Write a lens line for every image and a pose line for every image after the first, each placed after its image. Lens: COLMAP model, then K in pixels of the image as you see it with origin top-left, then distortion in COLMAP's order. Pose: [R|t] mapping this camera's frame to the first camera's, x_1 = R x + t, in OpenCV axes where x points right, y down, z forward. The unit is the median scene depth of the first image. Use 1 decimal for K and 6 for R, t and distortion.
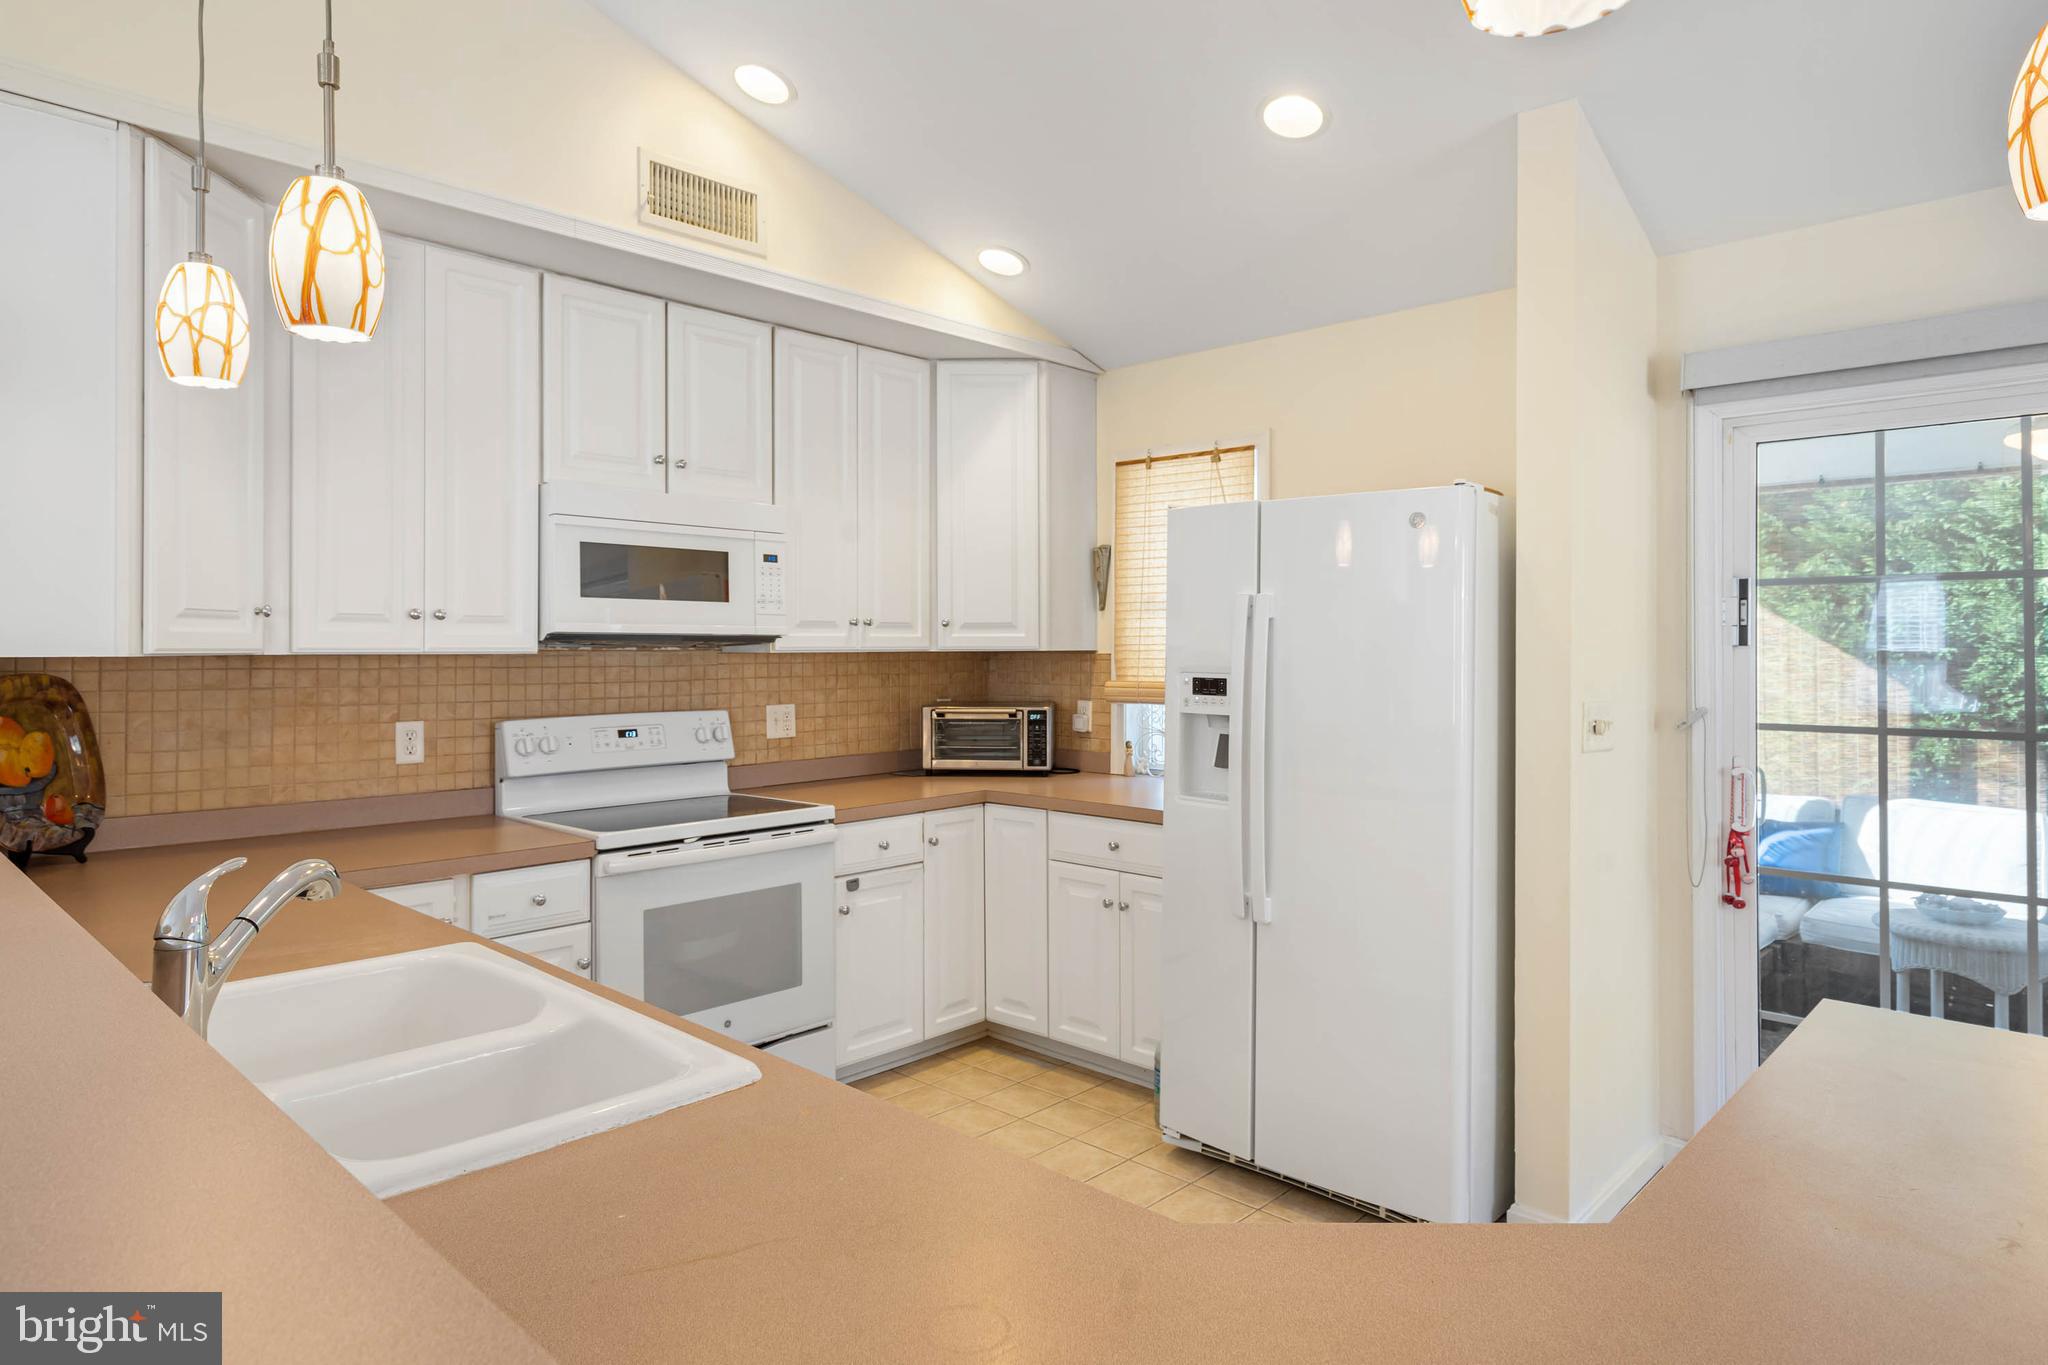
lens RADIAL K [[1182.2, 0, 1022.8], [0, 1182.2, 640.7], [0, 0, 1]] dist [0.002917, 0.002192]
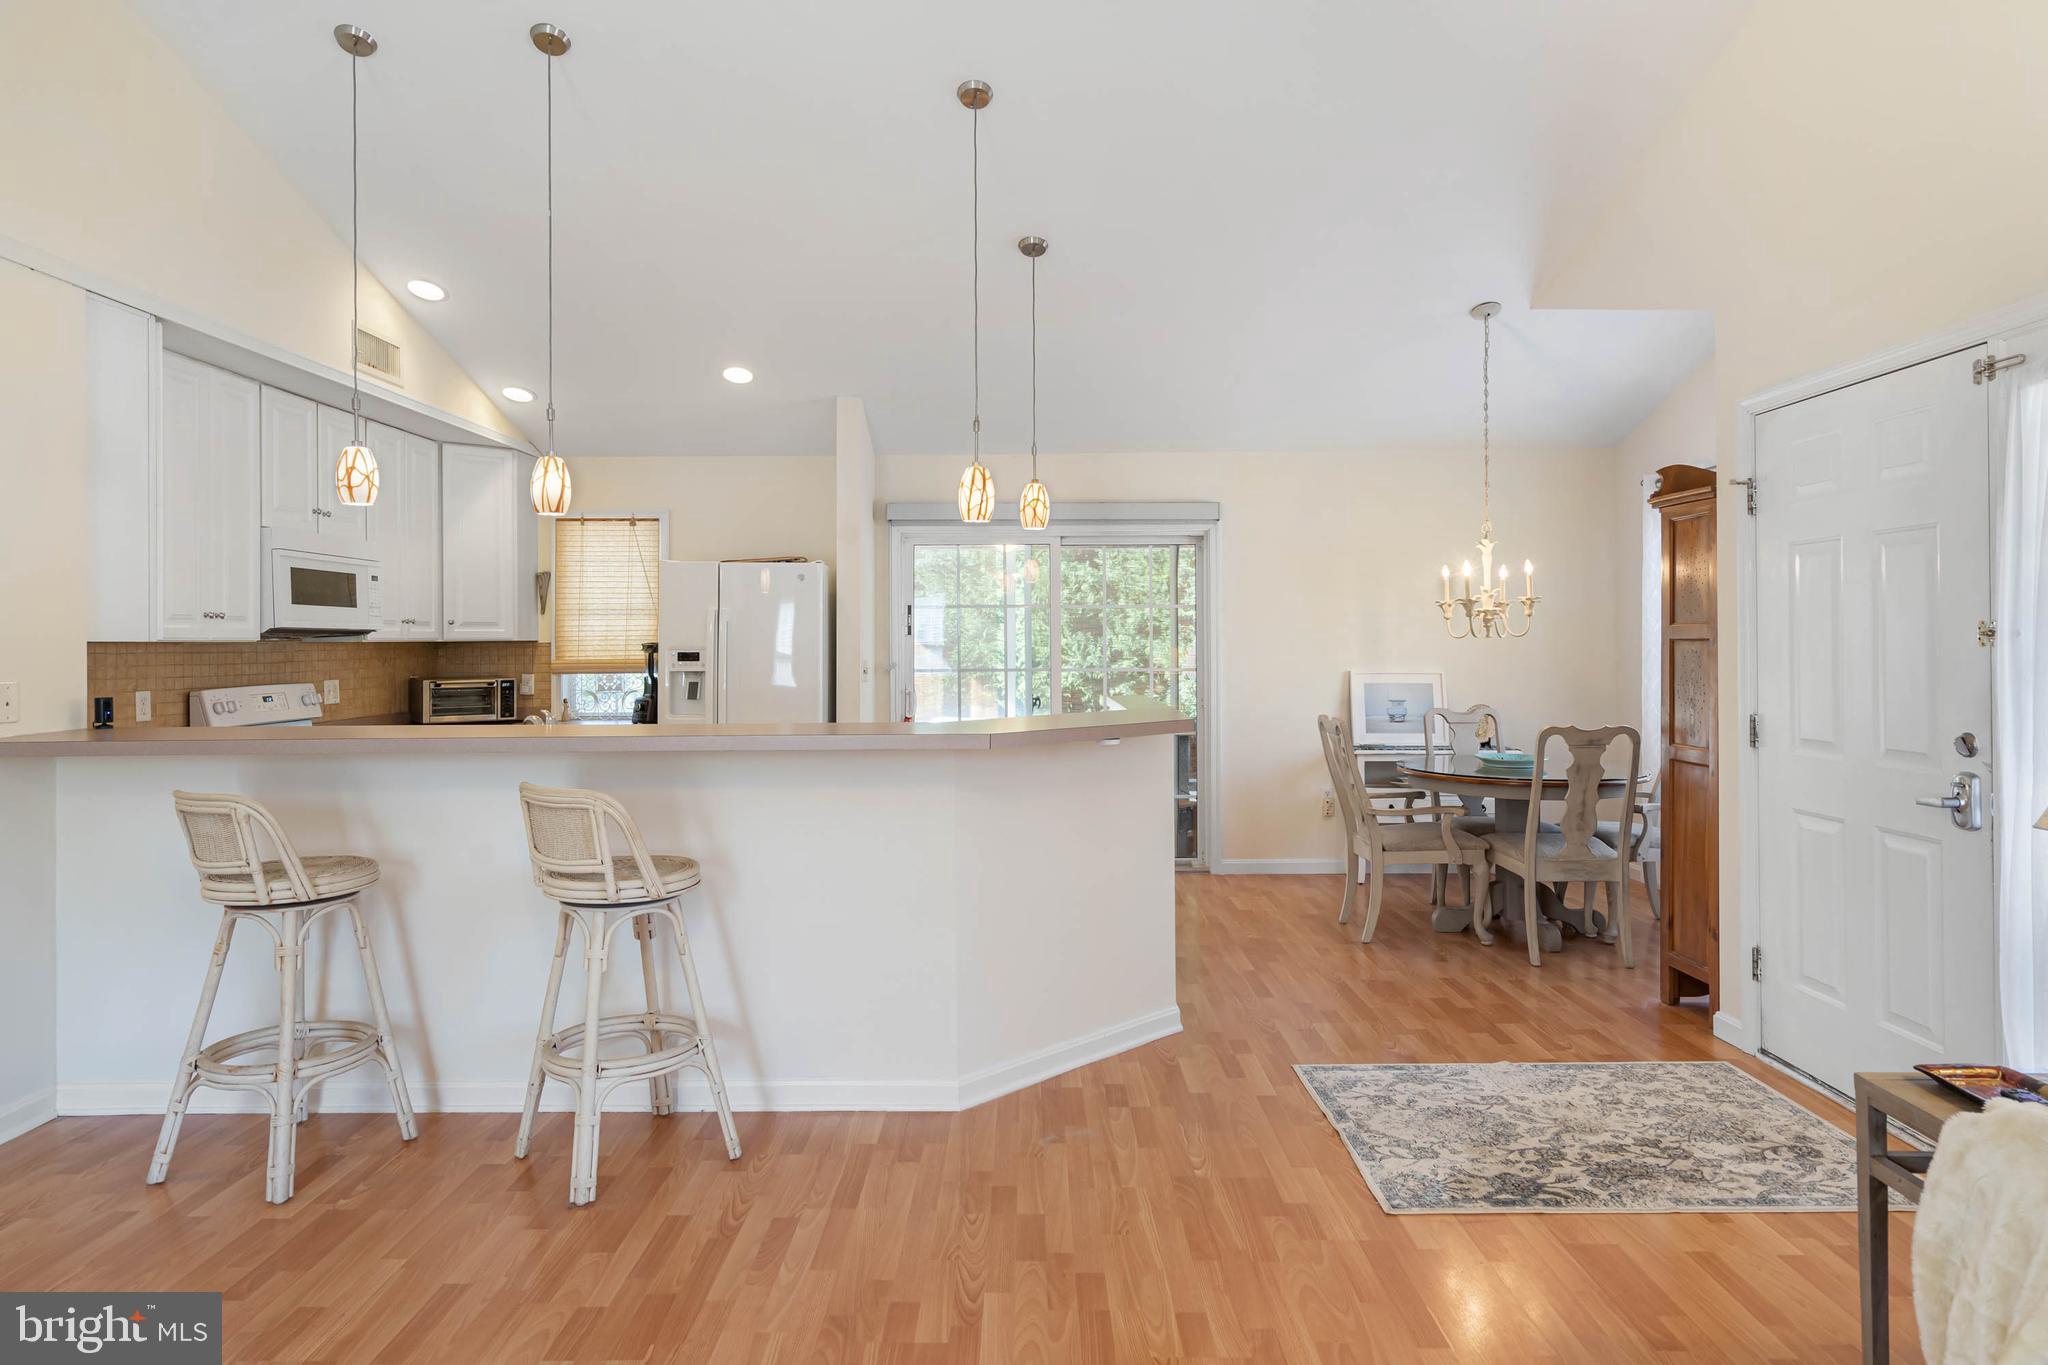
lens RADIAL K [[1182.2, 0, 1022.8], [0, 1182.2, 640.7], [0, 0, 1]] dist [0.002917, 0.002192]
pose [[0.726376, -0.004429, 0.687283, -0.643629], [0.003080, 0.999990, 0.003189, 0.006775], [-0.687290, -0.000199, 0.726383, -0.642471]]
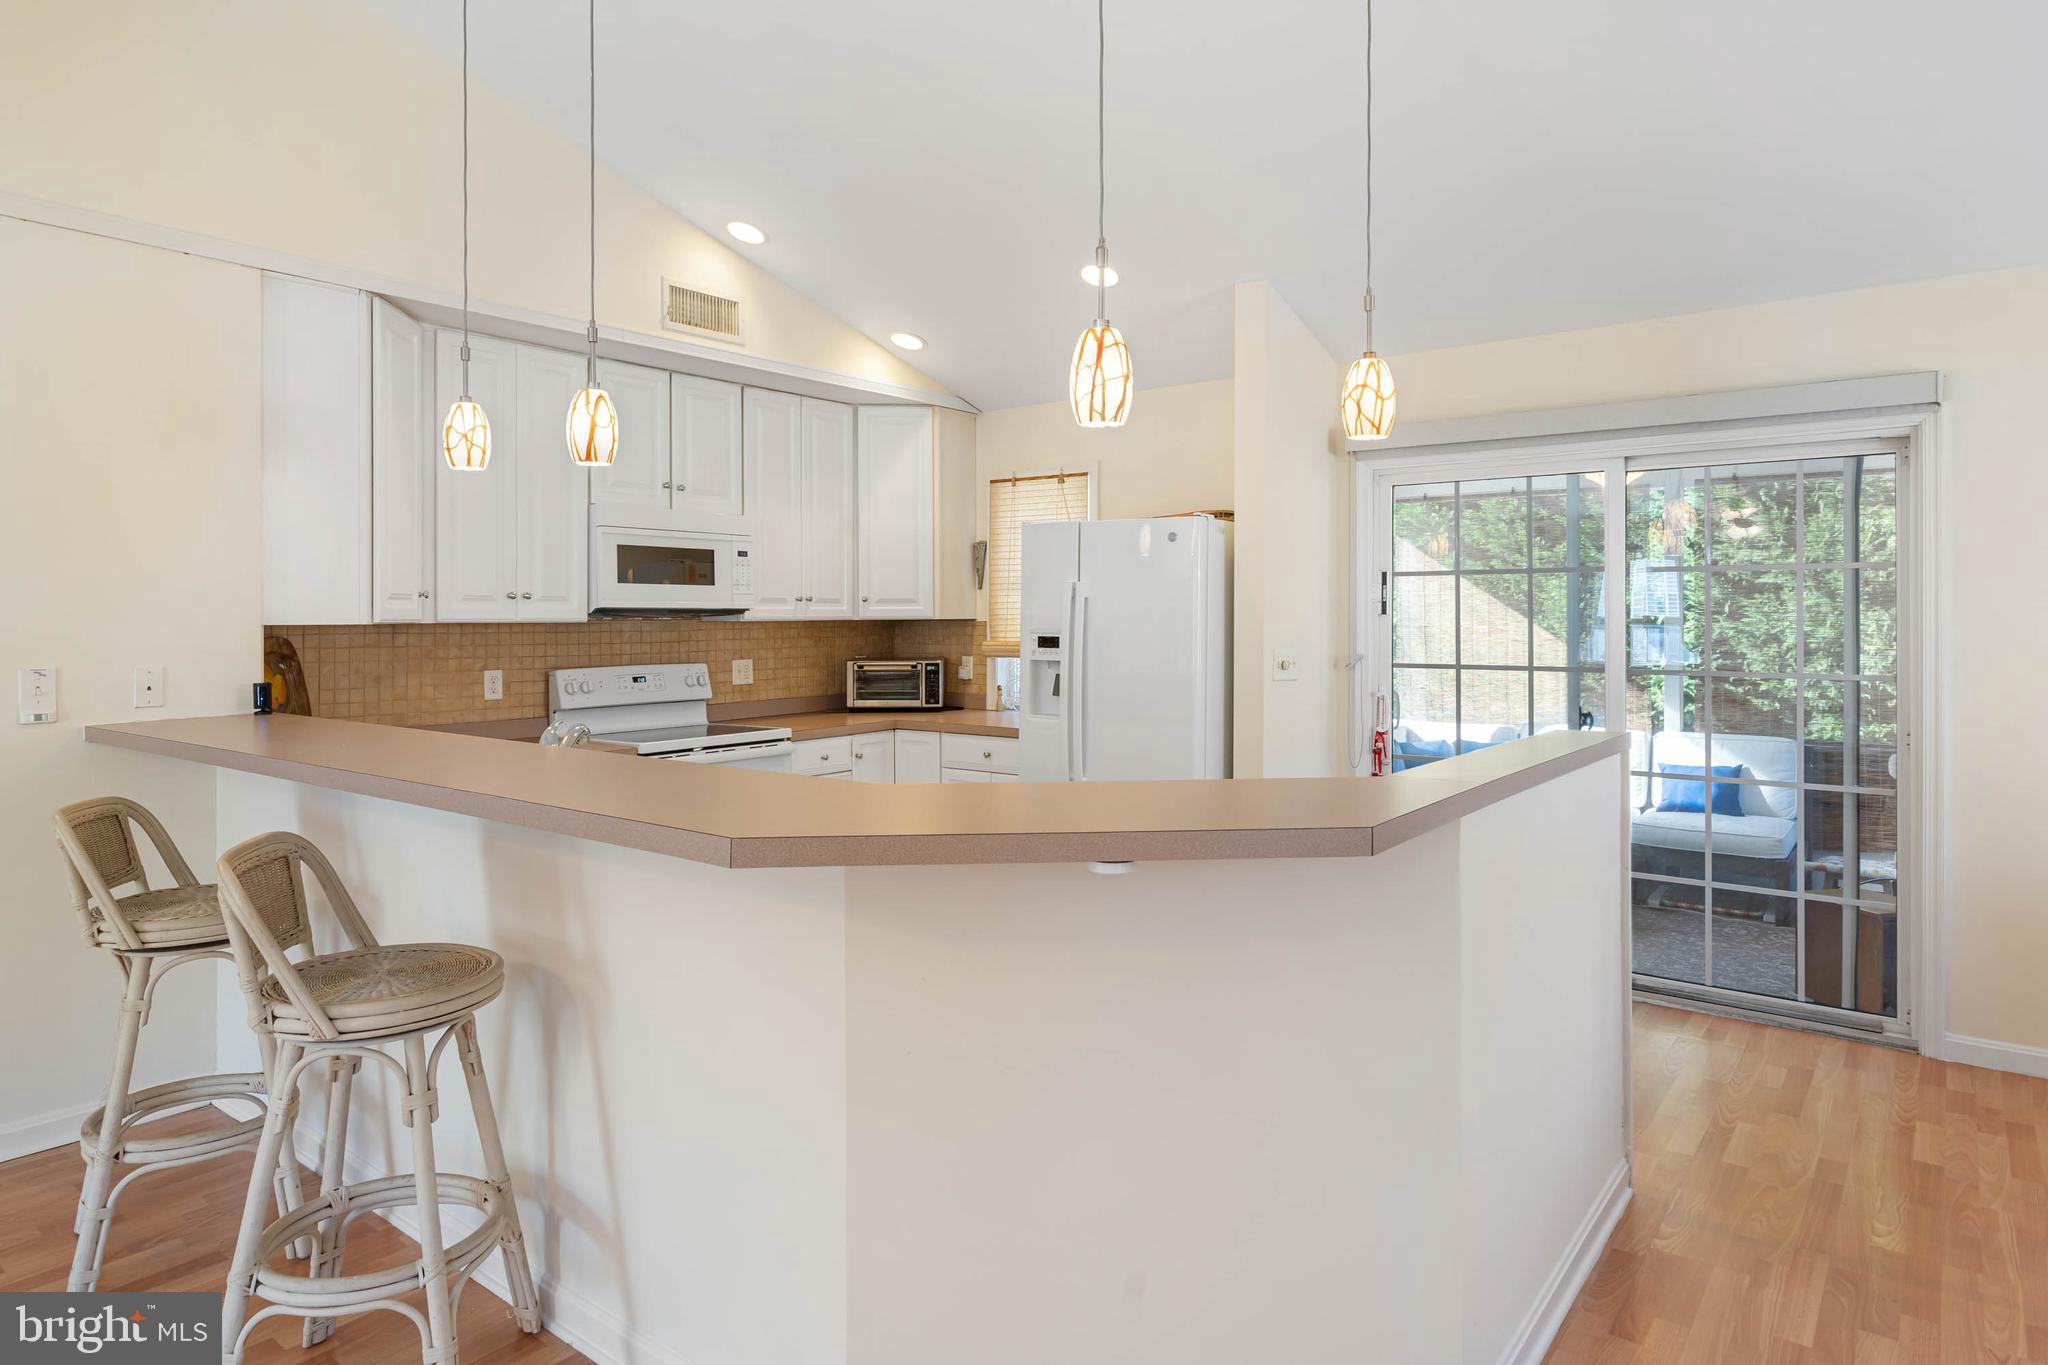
lens RADIAL K [[1191.8, 0, 1025.4], [0, 1191.8, 610.3], [0, 0, 1]] dist [0.004113, 0.000492]
pose [[0.995095, -0.002574, 0.098887, -0.019646], [0.002526, 0.999997, 0.000615, -0.002757], [-0.098888, -0.000362, 0.995098, -0.438394]]
